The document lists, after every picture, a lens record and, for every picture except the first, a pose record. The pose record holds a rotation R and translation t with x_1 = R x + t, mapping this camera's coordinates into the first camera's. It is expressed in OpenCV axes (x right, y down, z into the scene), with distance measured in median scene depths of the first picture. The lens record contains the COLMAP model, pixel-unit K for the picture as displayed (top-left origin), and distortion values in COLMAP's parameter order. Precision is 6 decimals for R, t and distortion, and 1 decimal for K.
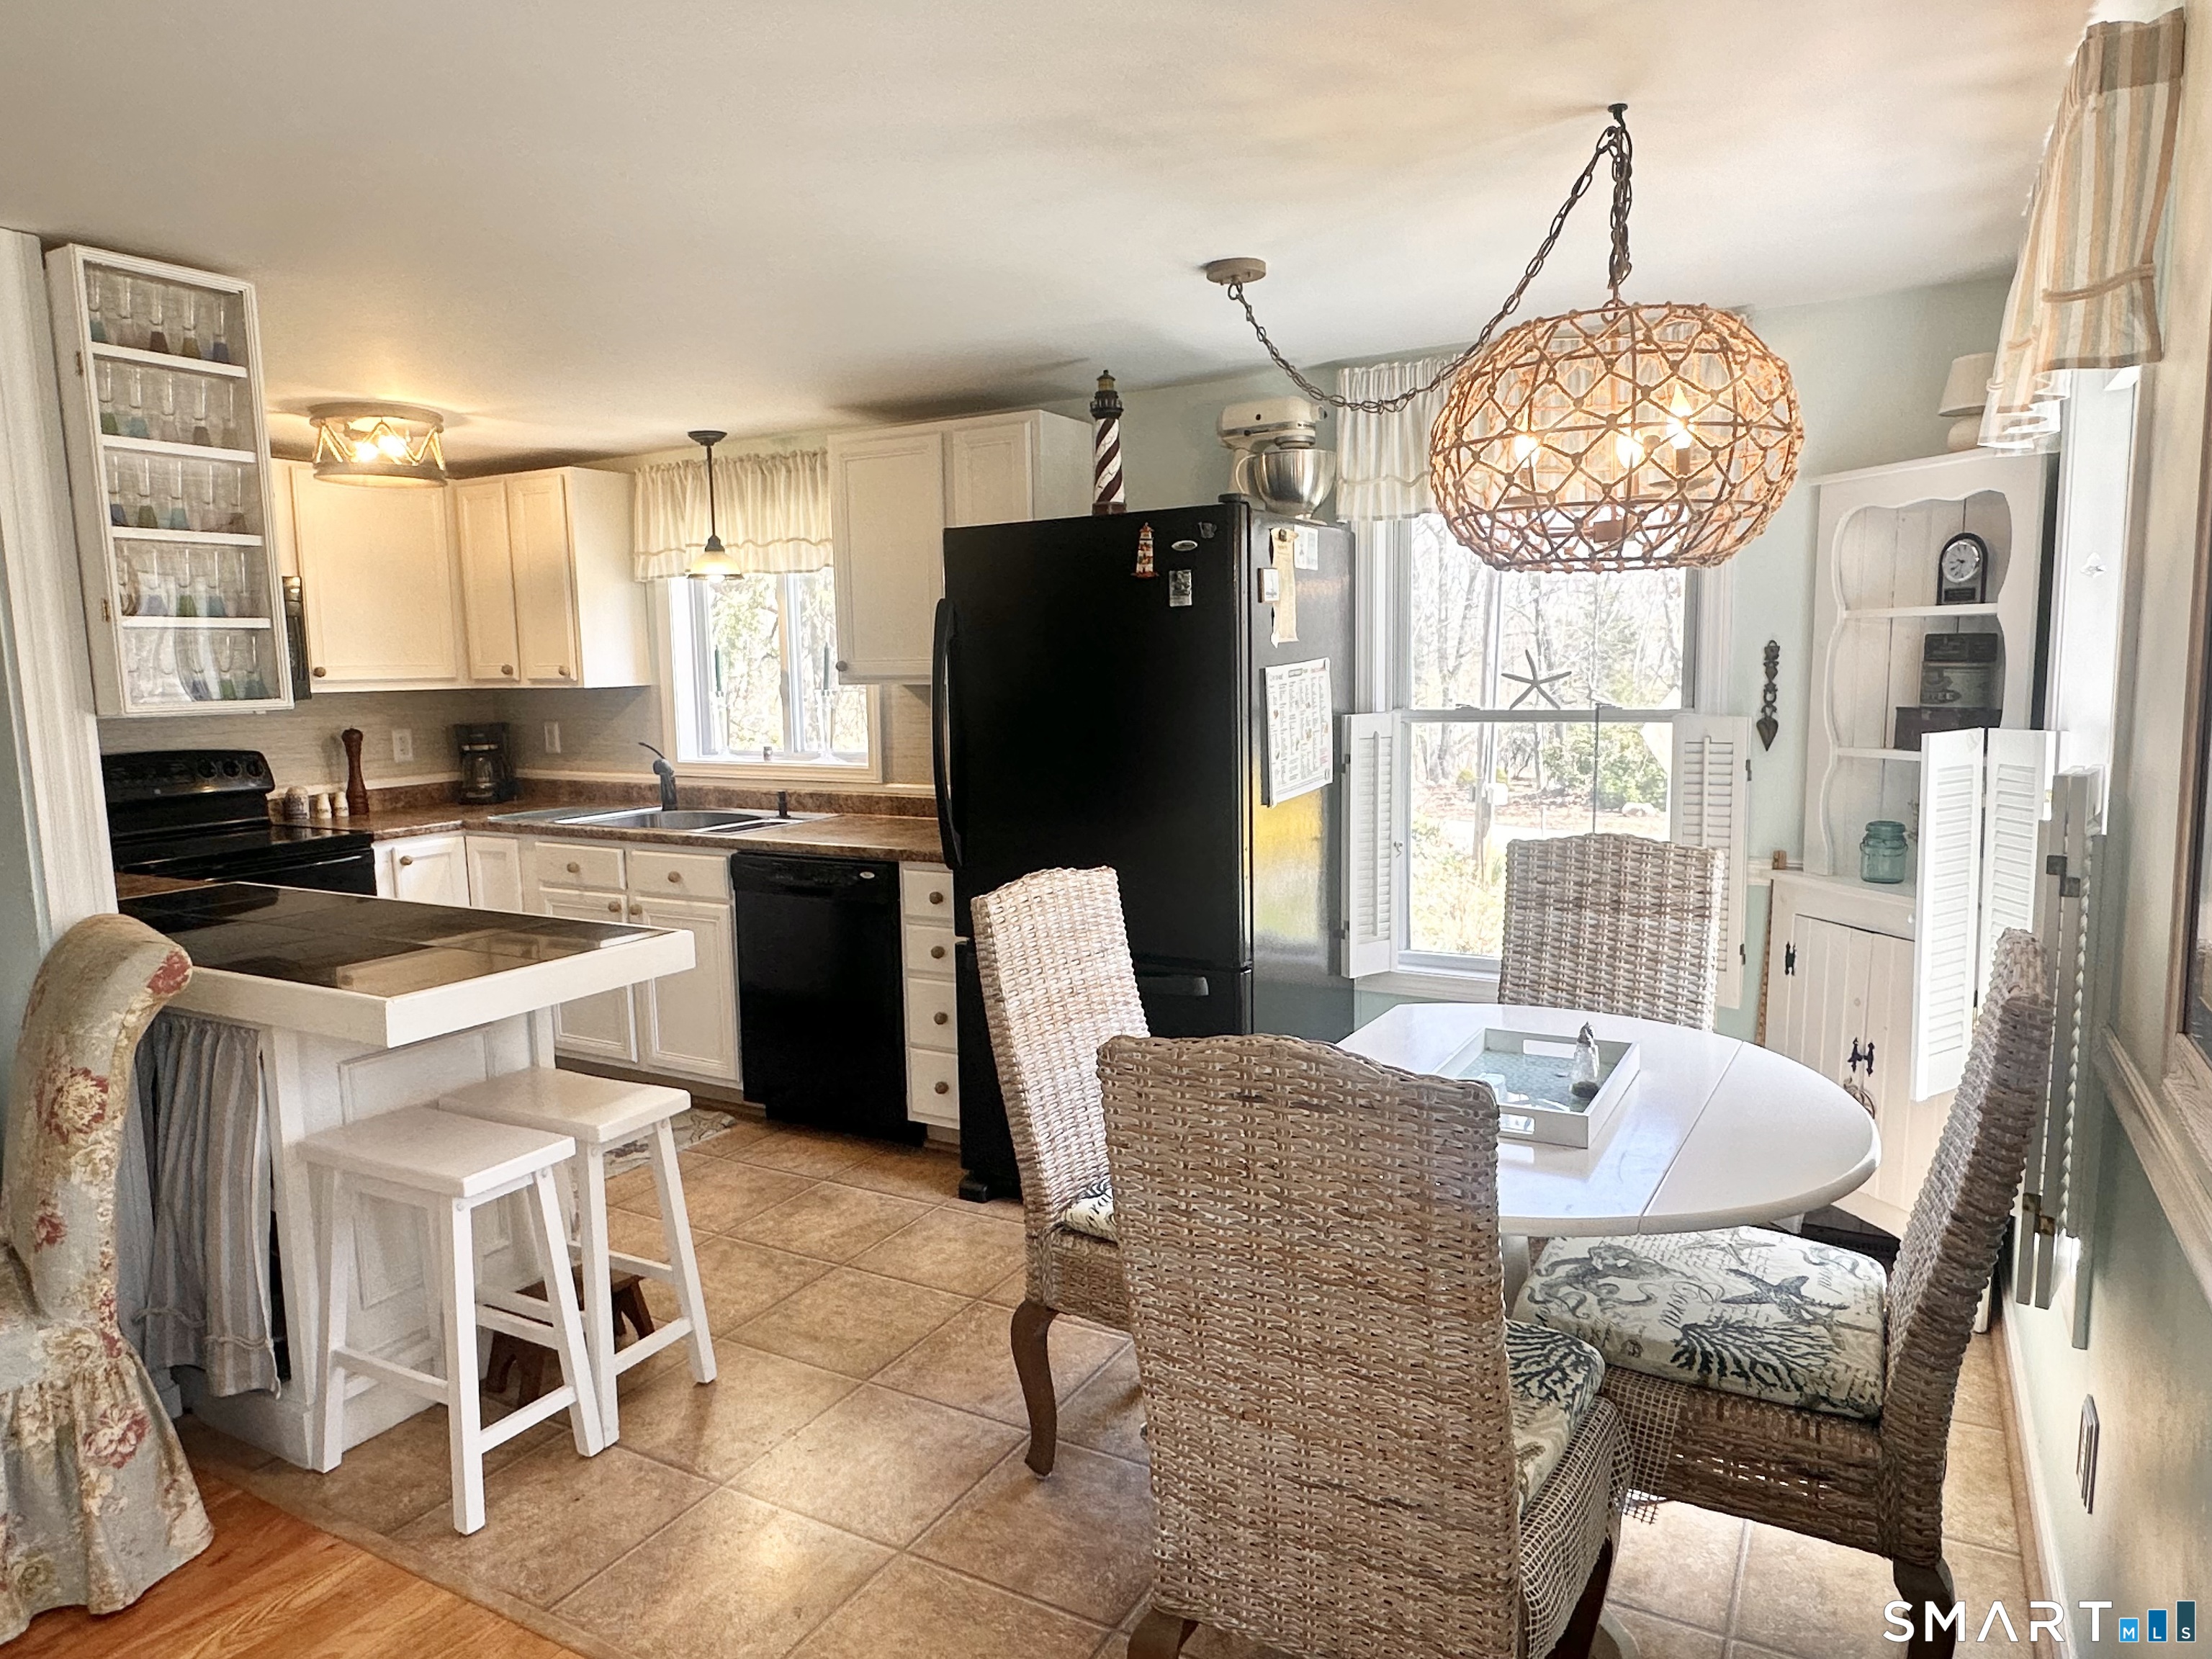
lens RADIAL K [[1385.0, 0, 1101.4], [0, 1385.0, 839.9], [0, 0, 1]] dist [-0.002315, -0.001169]
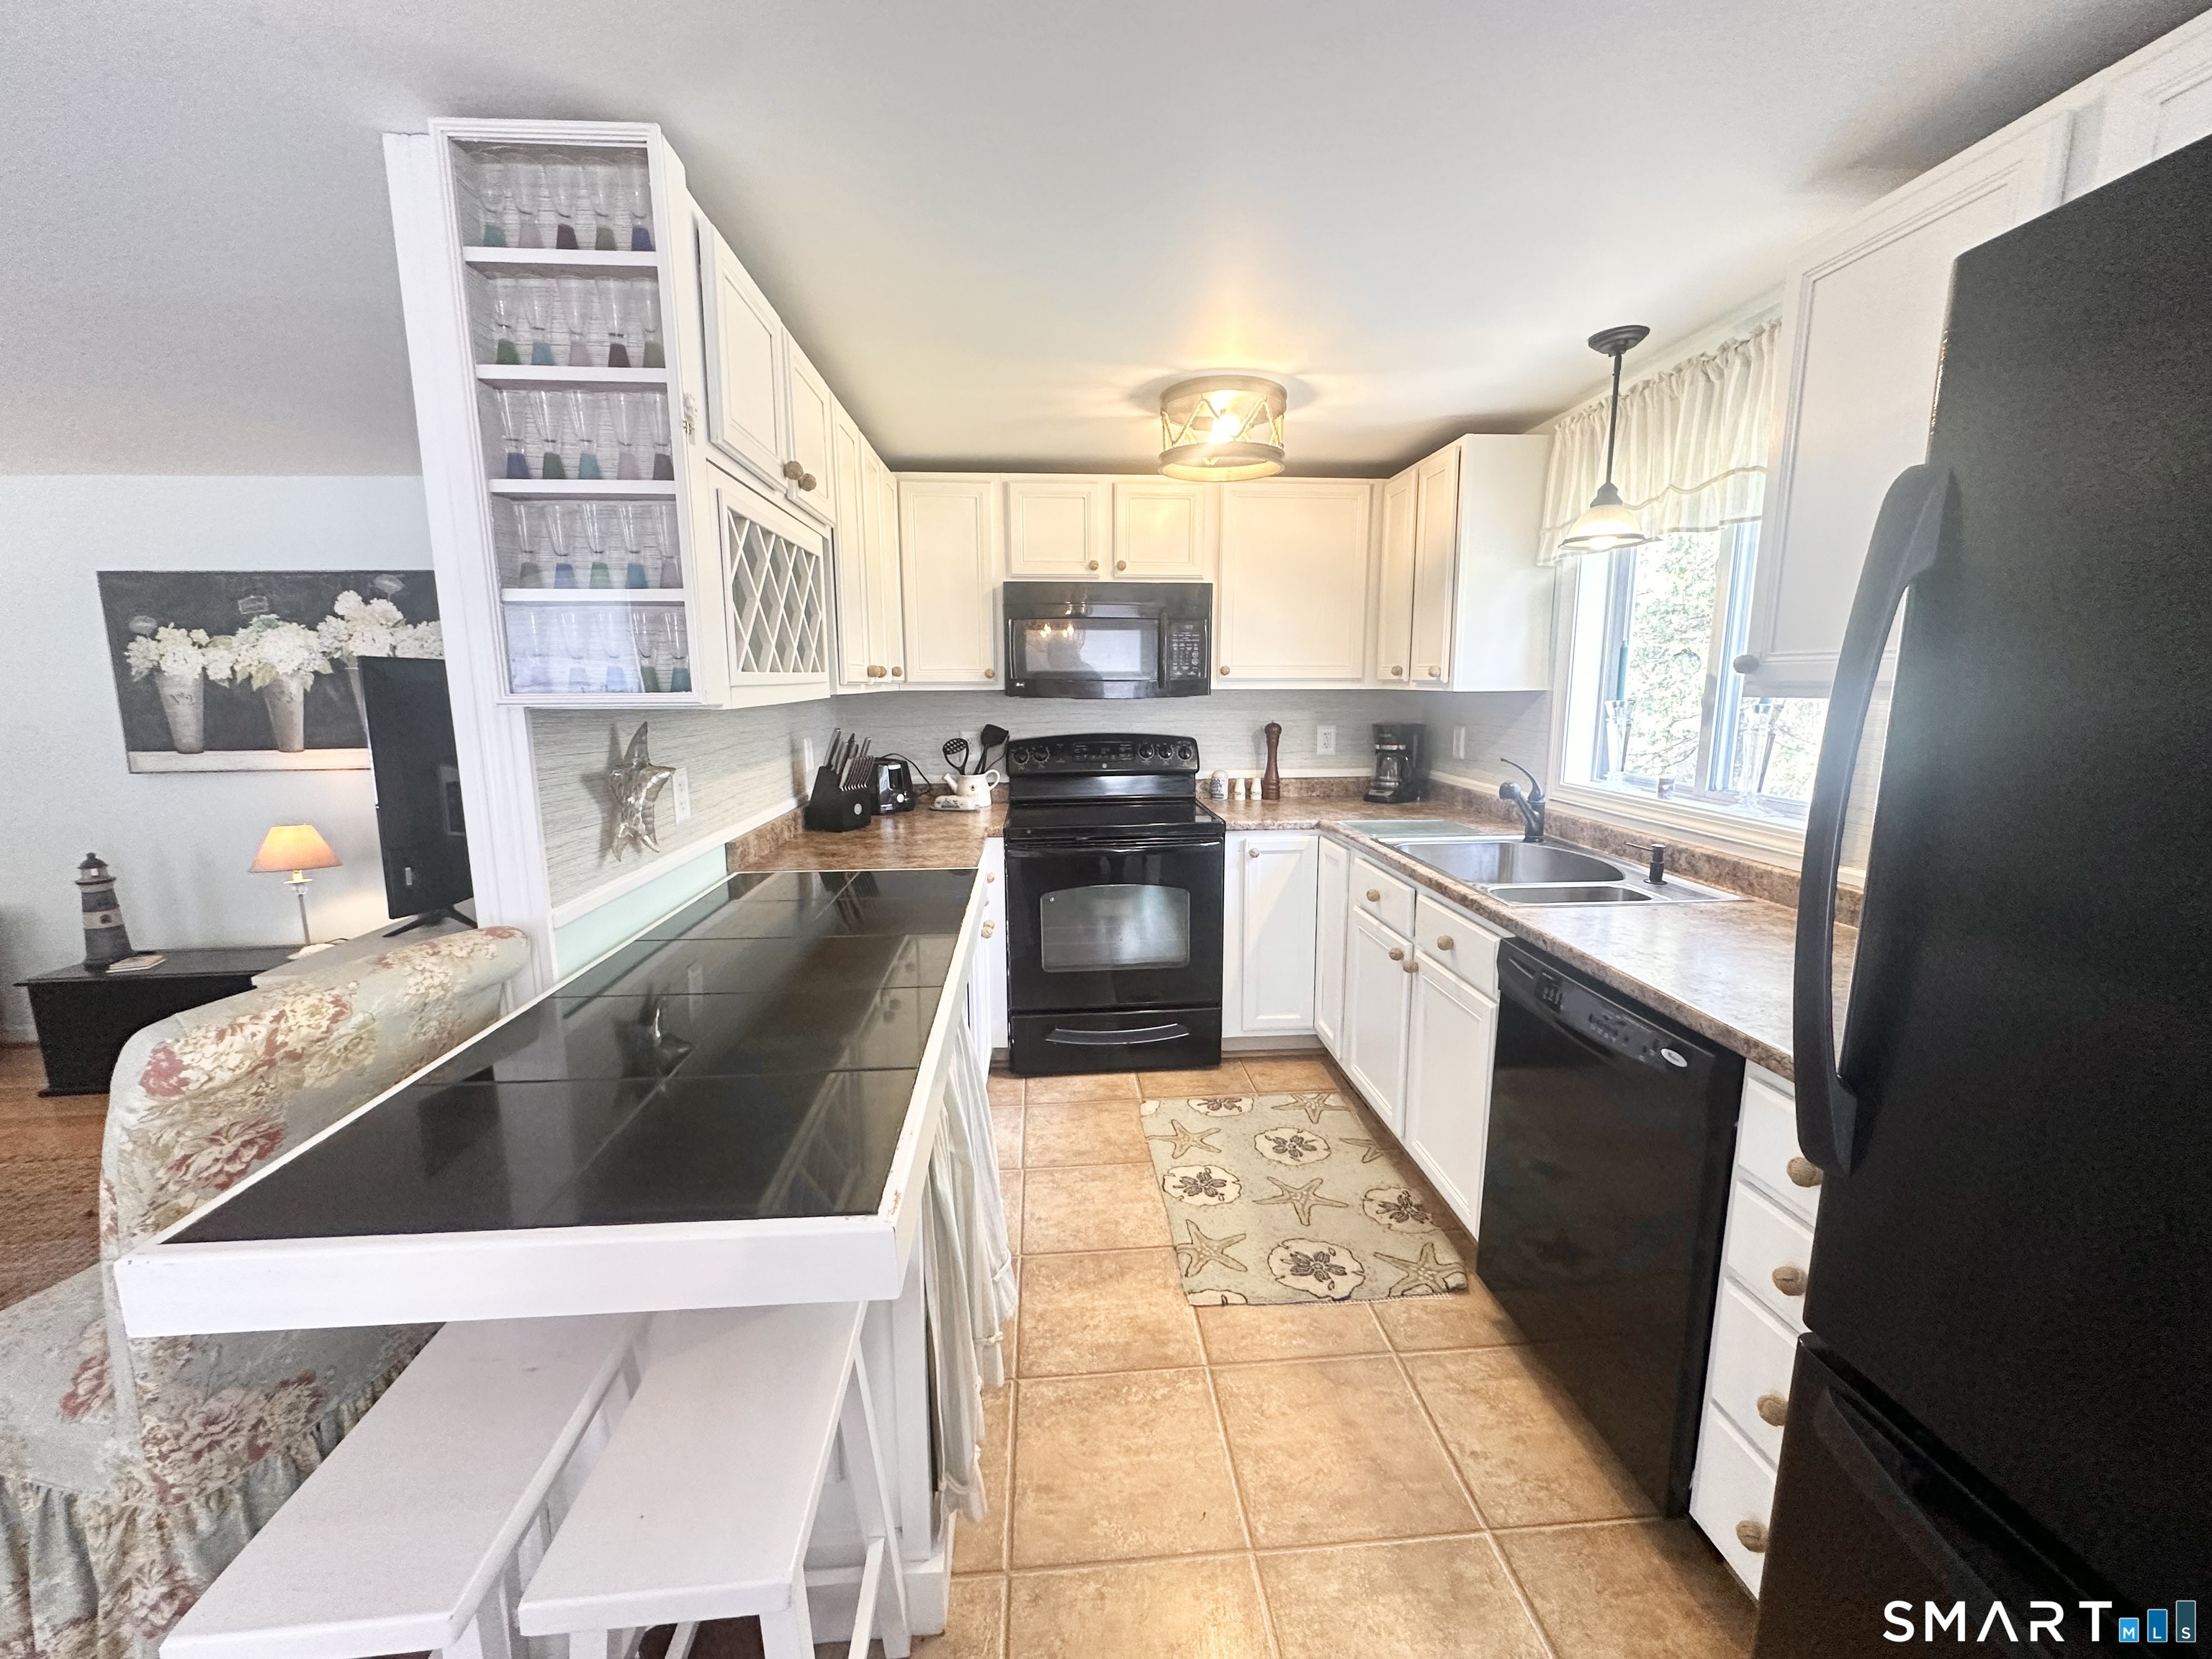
lens RADIAL K [[885.1, 0, 1106.2], [0, 885.1, 824.4], [0, 0, 1]] dist [0.000408, -0.000193]
pose [[0.553507, 0.148778, -0.819448, -0.028645], [-0.113531, 0.988209, 0.102733, -0.086489], [0.825070, 0.036169, 0.563872, 0.737165]]
